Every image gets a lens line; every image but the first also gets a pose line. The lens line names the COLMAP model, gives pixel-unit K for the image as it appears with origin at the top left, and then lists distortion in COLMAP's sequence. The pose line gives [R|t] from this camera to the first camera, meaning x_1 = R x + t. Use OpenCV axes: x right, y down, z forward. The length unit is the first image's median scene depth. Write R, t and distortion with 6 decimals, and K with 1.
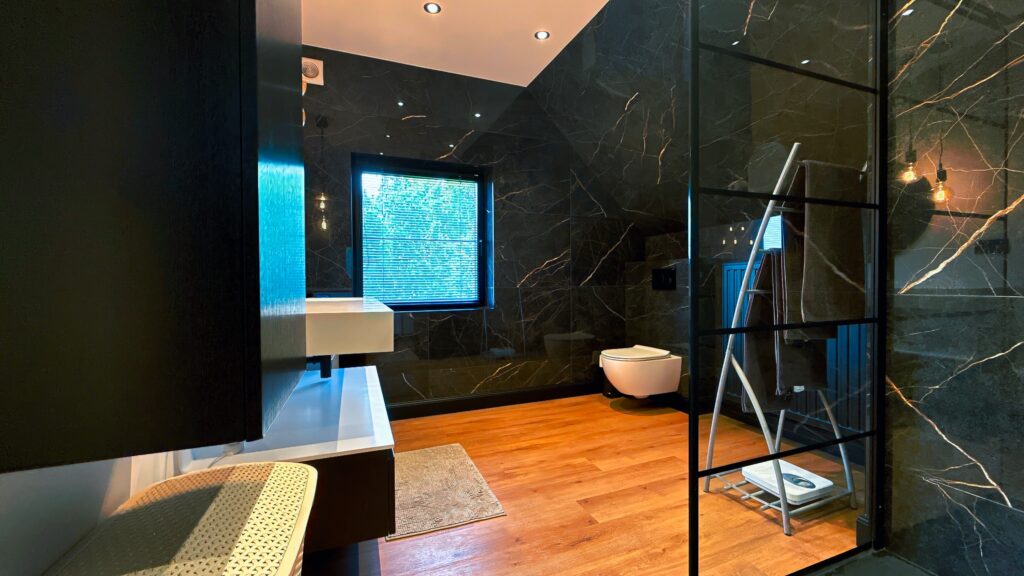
lens RADIAL K [[406.3, 0, 518.0], [0, 406.3, 287.5], [0, 0, 1]] dist [0.002115, 0.000154]
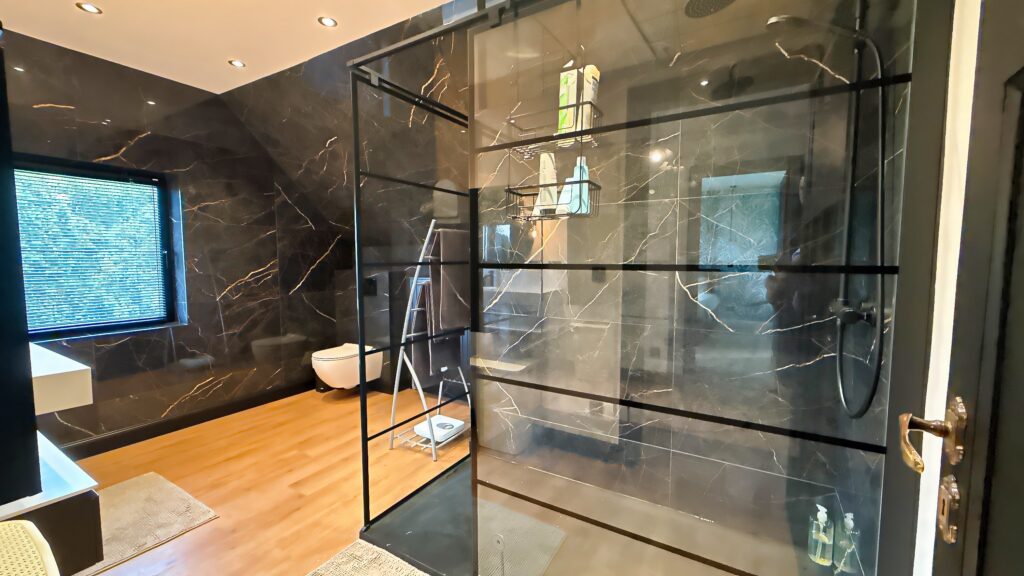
lens RADIAL K [[406.5, 0, 514.9], [0, 406.5, 285.5], [0, 0, 1]] dist [-0.002254, -0.000619]
pose [[0.799784, -0.037942, 0.599088, -0.014389], [0.008650, 0.998625, 0.051698, -0.098480], [-0.600226, -0.036165, 0.799013, -0.264221]]
